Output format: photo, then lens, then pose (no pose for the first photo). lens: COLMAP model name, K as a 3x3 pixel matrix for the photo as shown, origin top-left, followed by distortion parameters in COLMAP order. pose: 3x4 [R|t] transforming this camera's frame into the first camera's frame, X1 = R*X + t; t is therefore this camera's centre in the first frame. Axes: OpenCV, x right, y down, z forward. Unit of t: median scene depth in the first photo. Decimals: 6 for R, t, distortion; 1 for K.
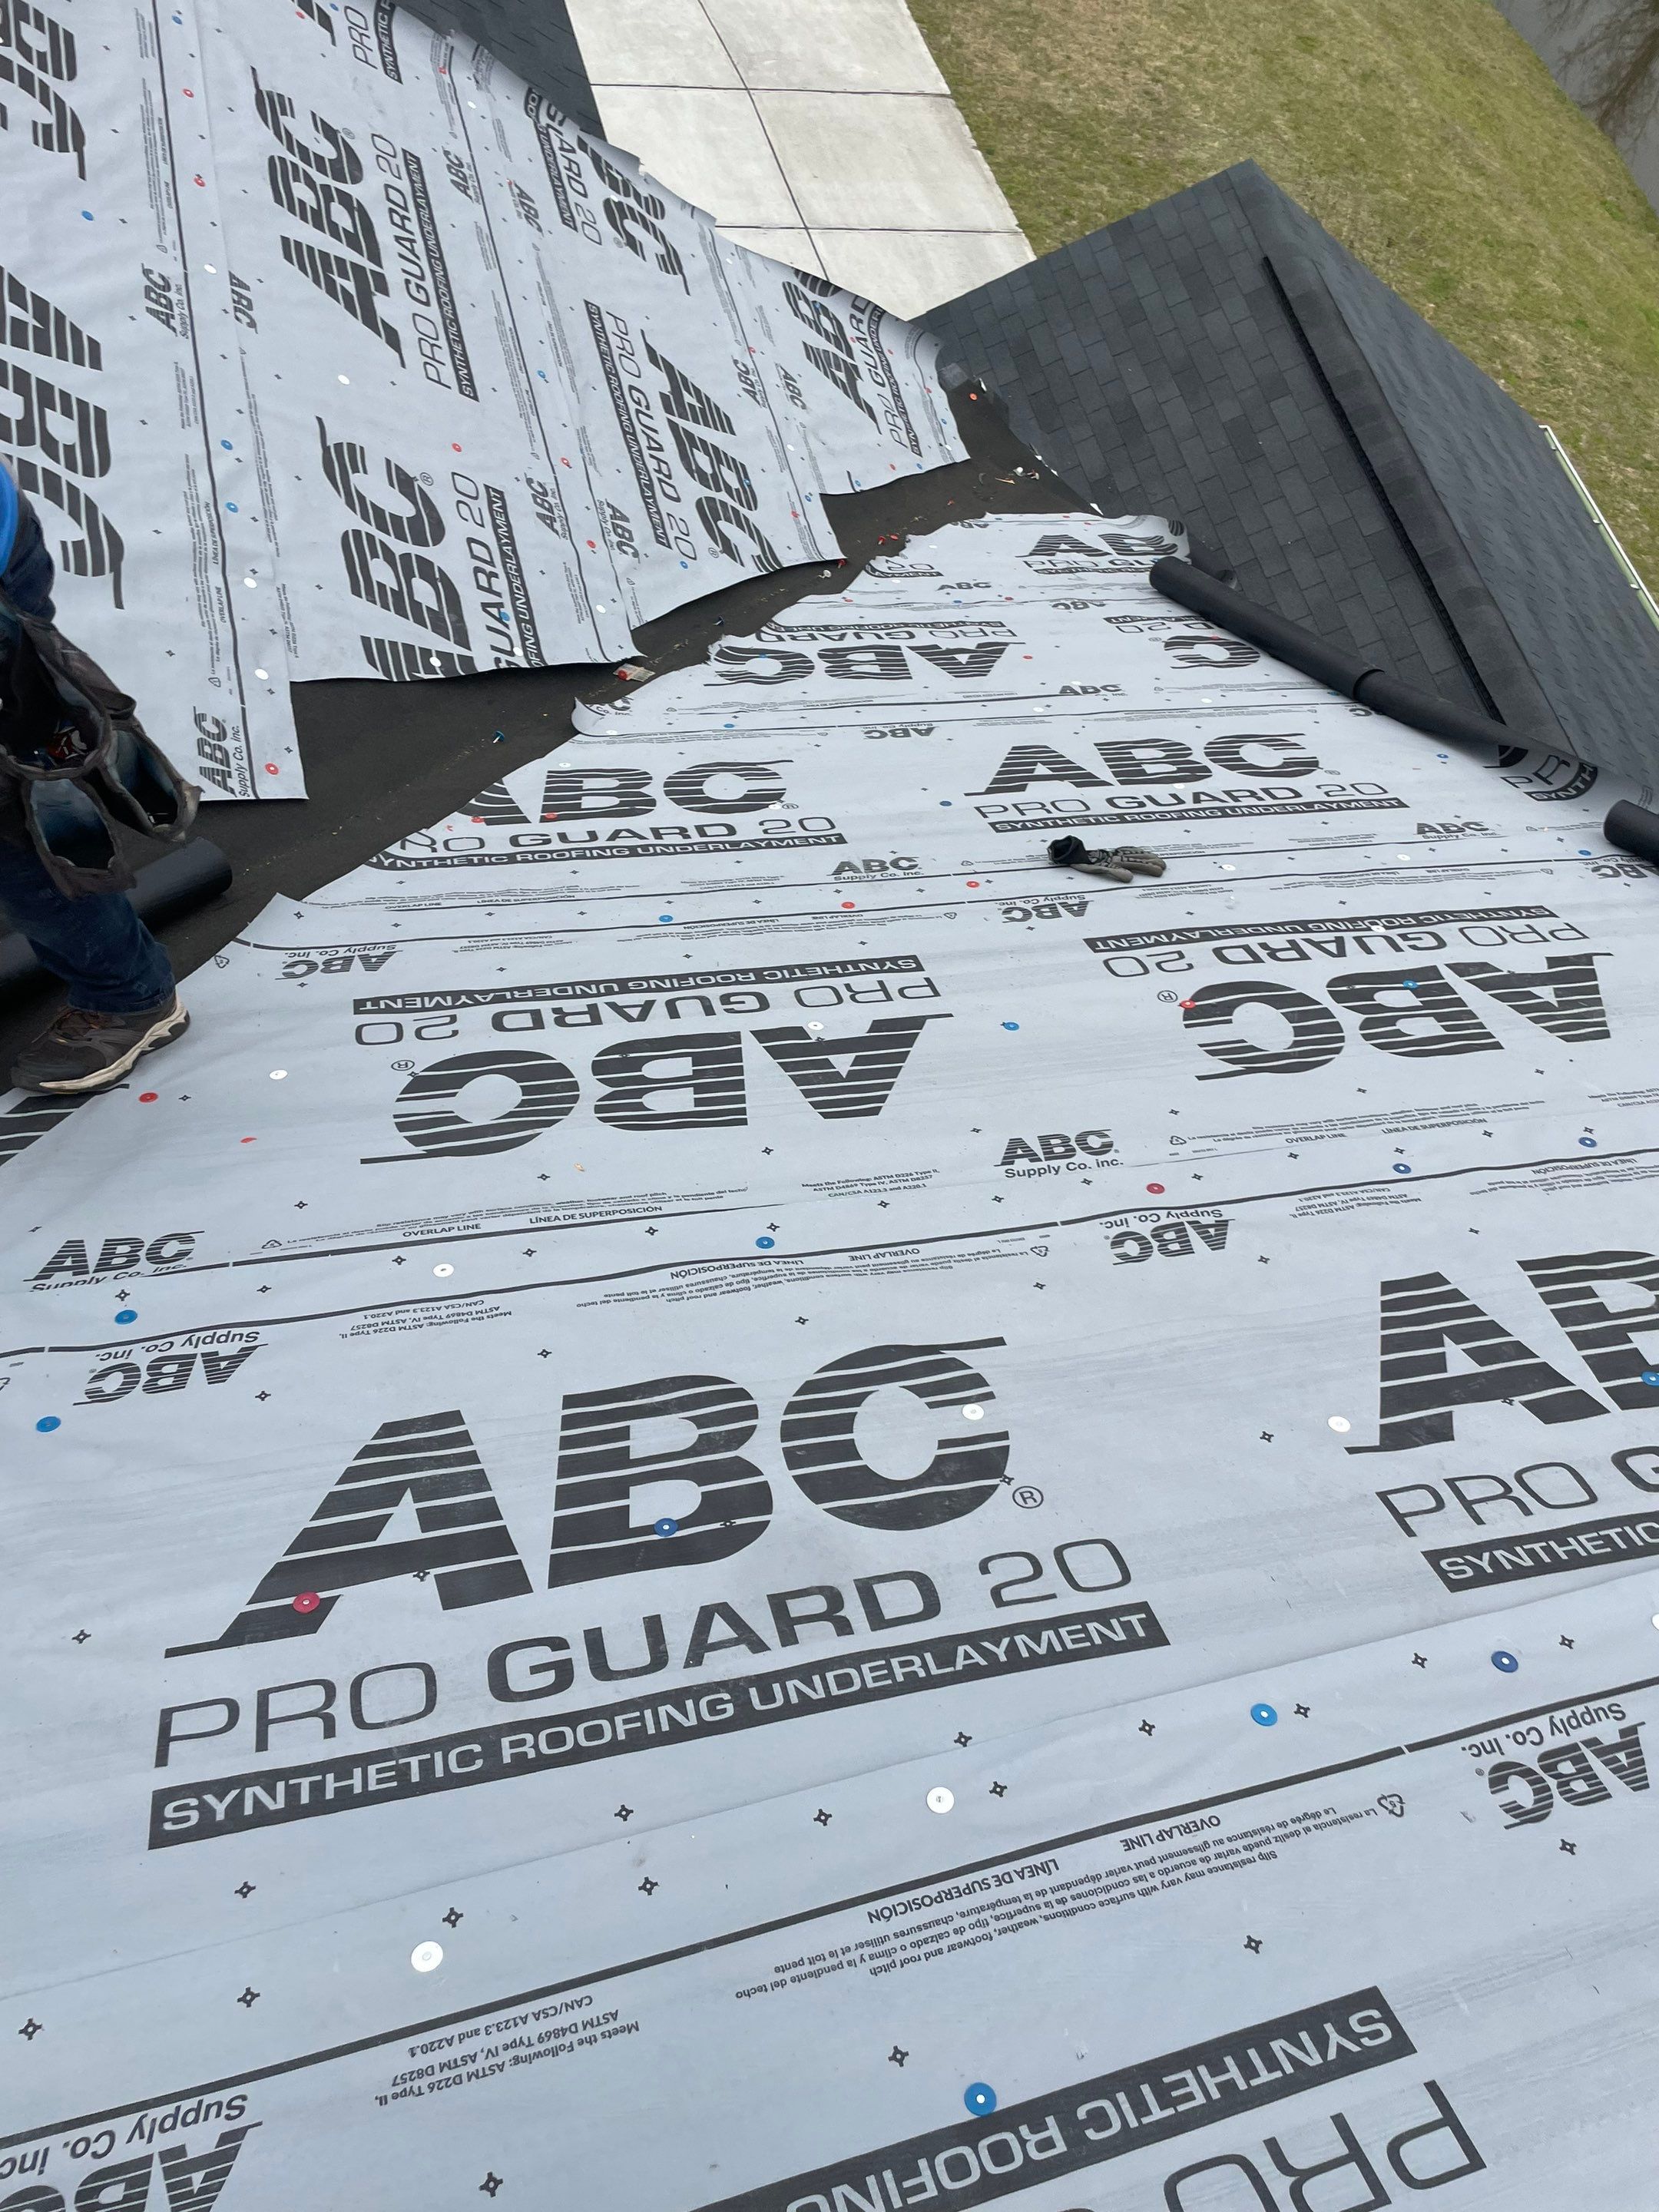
lens RADIAL K [[1539.5, 0, 877.9], [0, 1539.5, 1143.1], [0, 0, 1]] dist [0.064785, -0.057944]
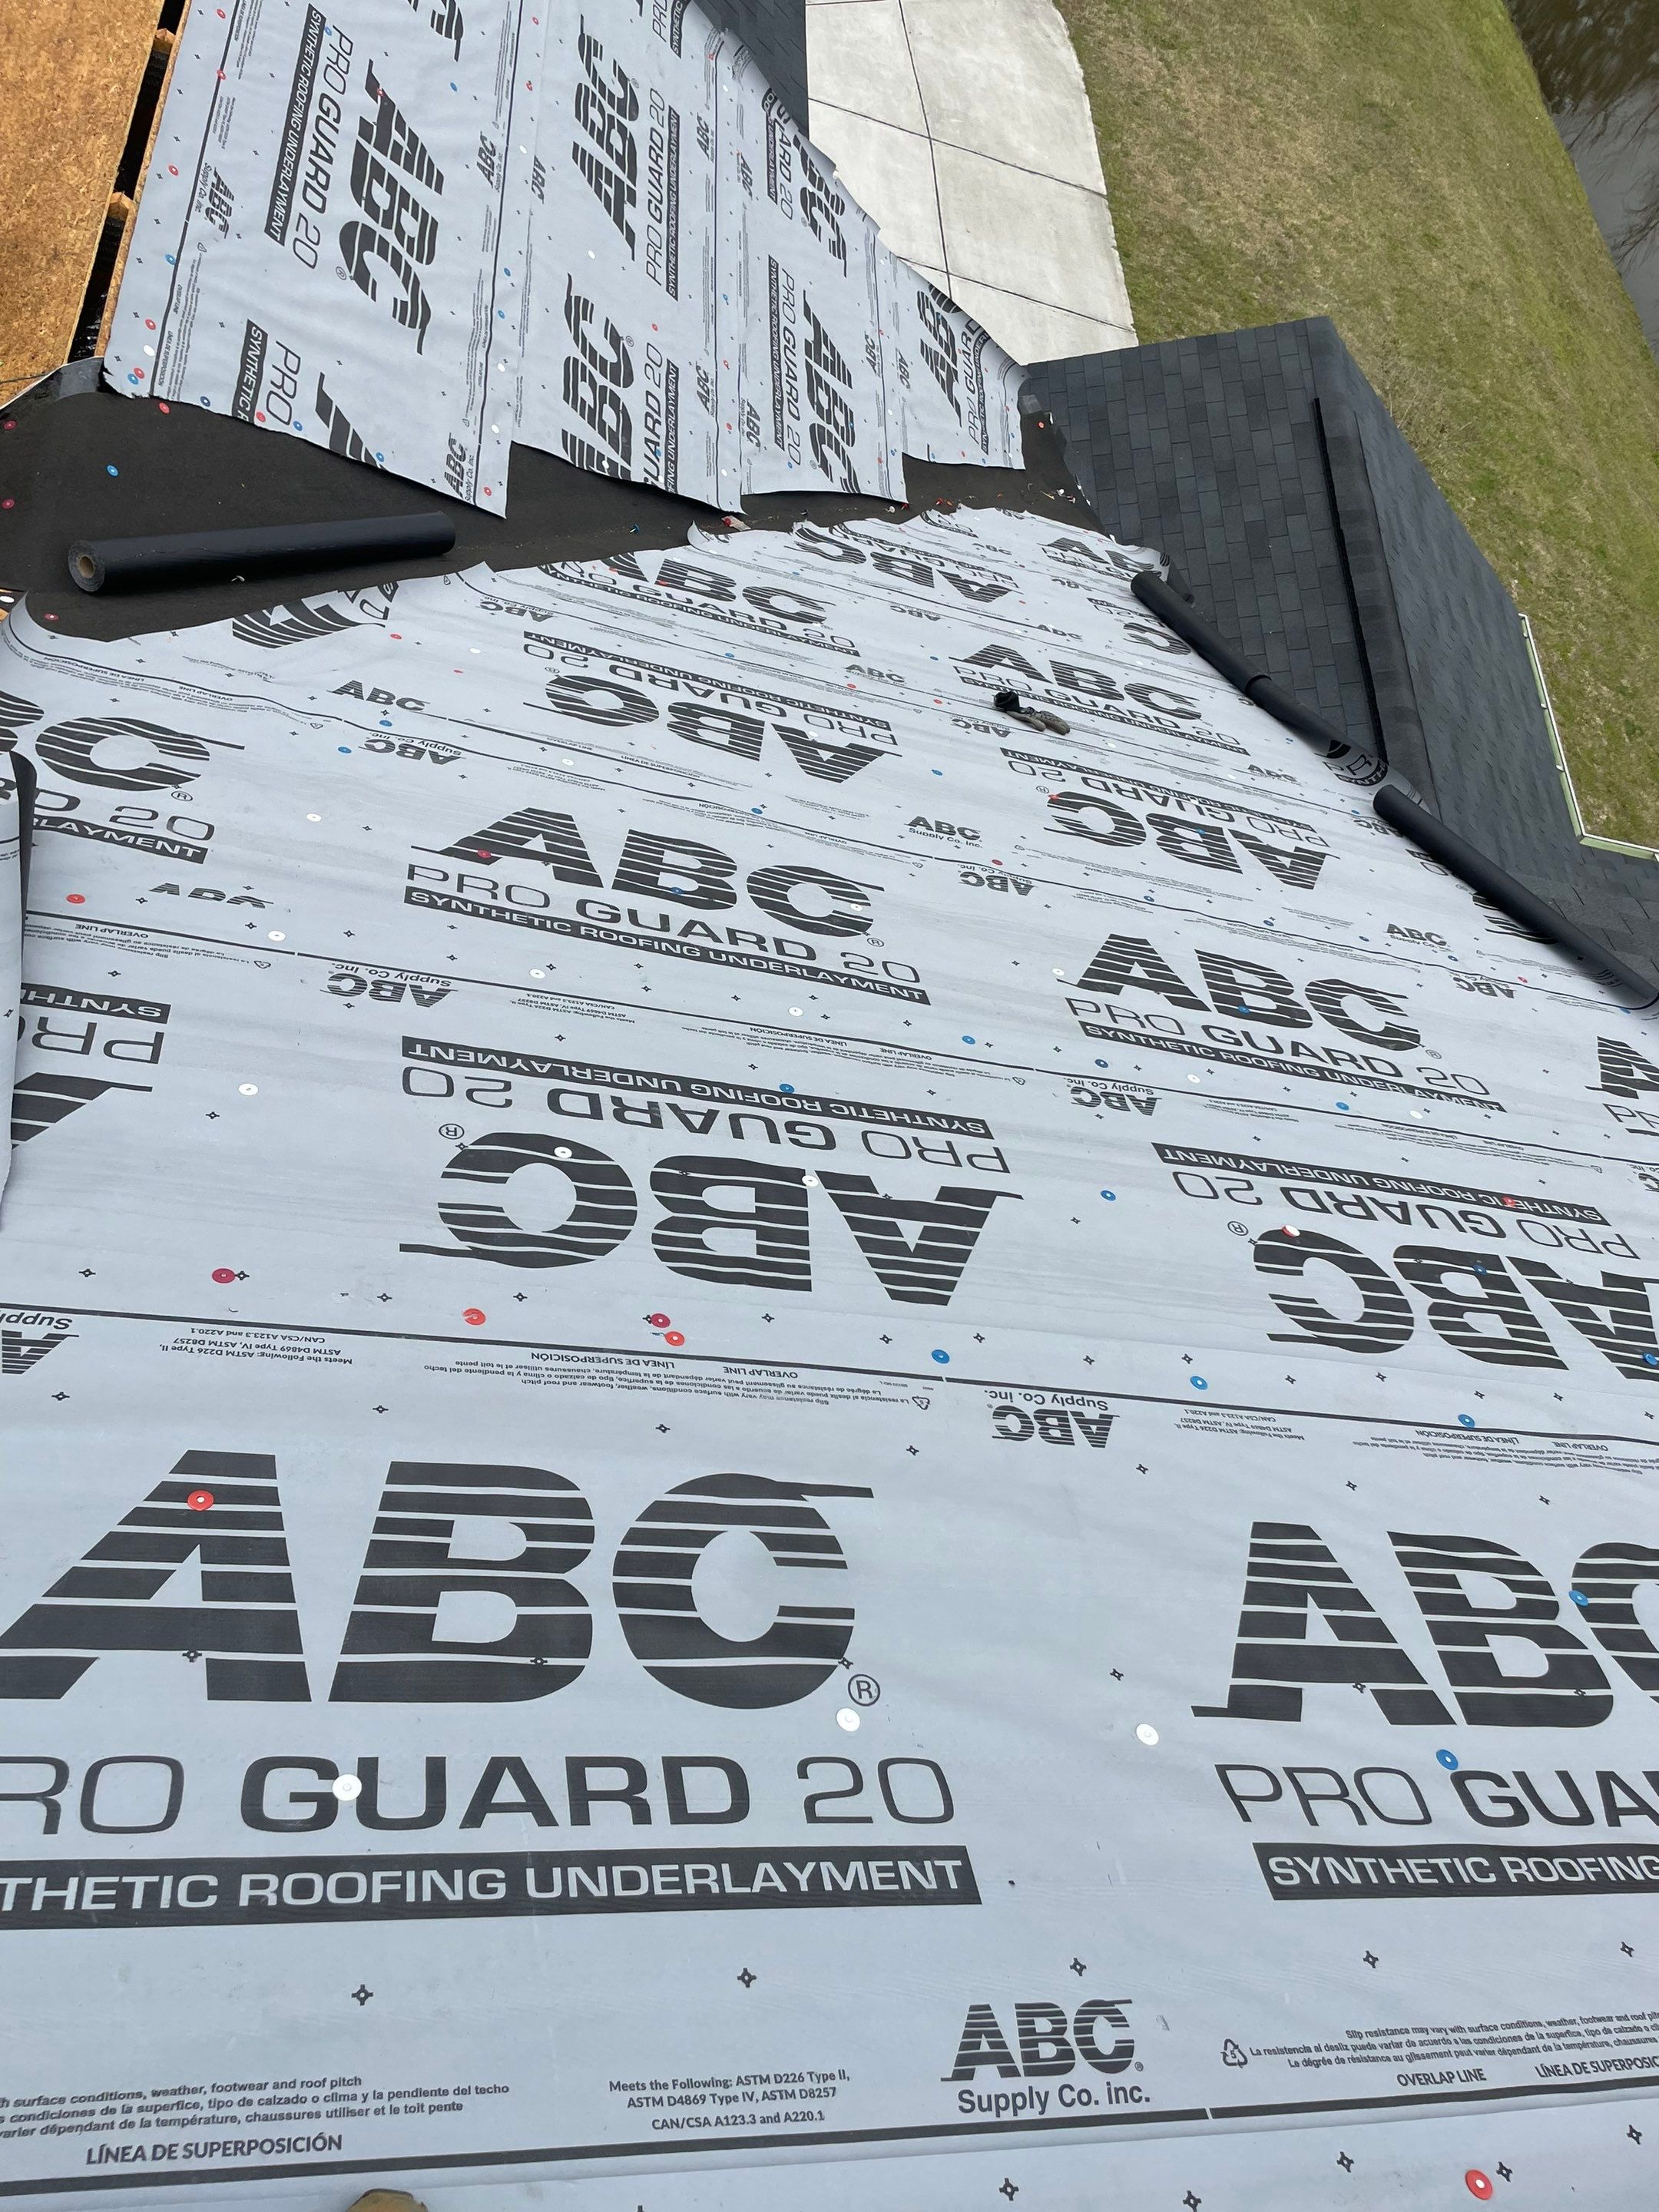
lens RADIAL K [[1537.3, 0, 818.4], [0, 1537.3, 1113.7], [0, 0, 1]] dist [0.066187, -0.048198]
pose [[0.962409, 0.270901, 0.019543, 0.022793], [-0.270017, 0.962071, -0.038848, 0.213299], [-0.029326, 0.032110, 0.999054, -0.314898]]
